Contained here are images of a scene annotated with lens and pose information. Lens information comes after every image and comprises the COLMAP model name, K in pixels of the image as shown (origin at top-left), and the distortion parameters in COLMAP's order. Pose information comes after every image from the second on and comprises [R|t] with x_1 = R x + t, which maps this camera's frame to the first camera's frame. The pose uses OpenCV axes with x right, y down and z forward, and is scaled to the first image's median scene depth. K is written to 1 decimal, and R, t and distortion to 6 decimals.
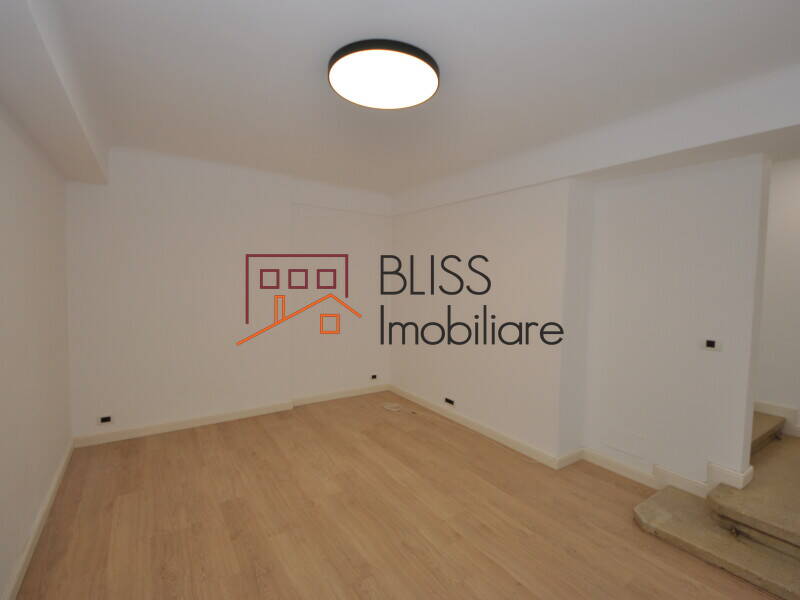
lens RADIAL K [[378.2, 0, 398.7], [0, 378.2, 296.9], [0, 0, 1]] dist [0.000816, -0.000744]
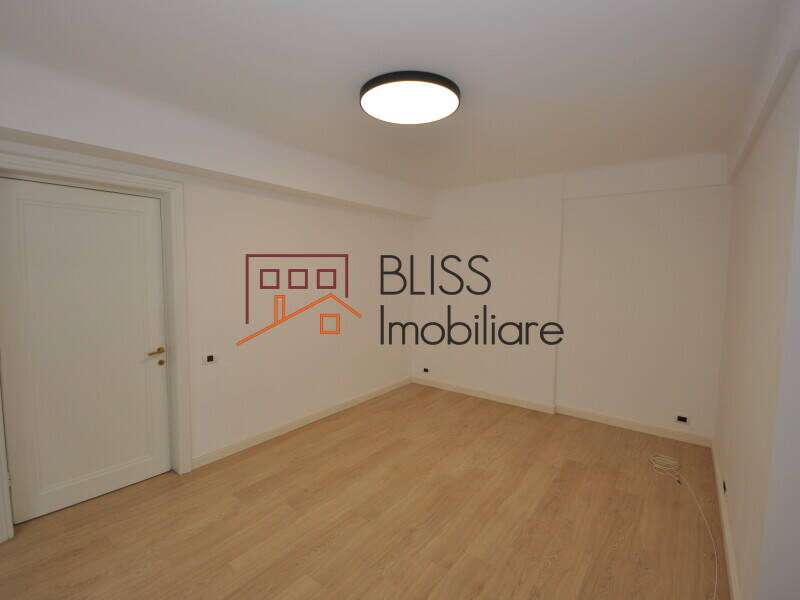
lens RADIAL K [[378.2, 0, 398.4], [0, 378.2, 303.2], [0, 0, 1]] dist [0.000816, -0.000744]
pose [[0.320684, 0.067160, -0.944802, 0.812117], [-0.053562, 0.997173, 0.052703, -0.026909], [0.945671, 0.033704, 0.323374, 0.509213]]
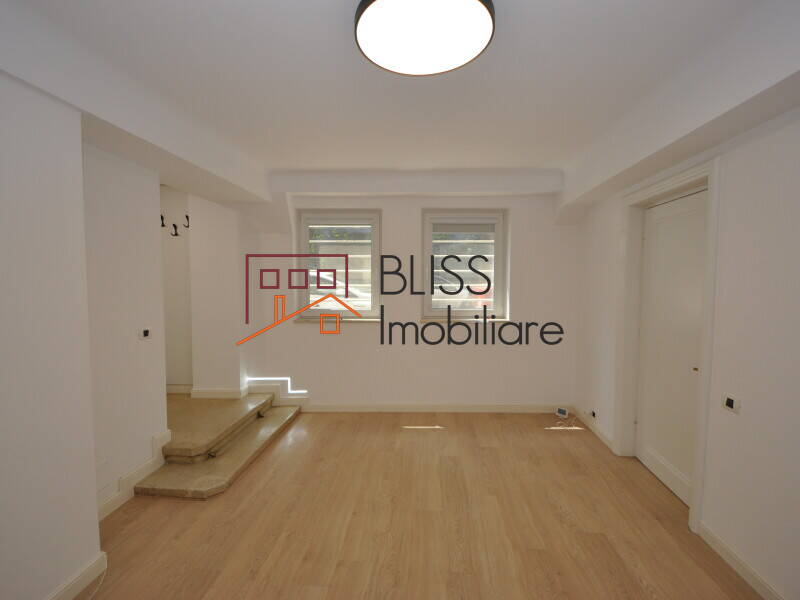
lens RADIAL K [[378.2, 0, 399.1], [0, 378.2, 298.3], [0, 0, 1]] dist [0.000816, -0.000744]
pose [[-0.781225, -0.049298, 0.622299, -0.422752], [0.020351, 0.994336, 0.104319, -0.076746], [-0.623917, 0.094160, -0.775797, 1.364916]]
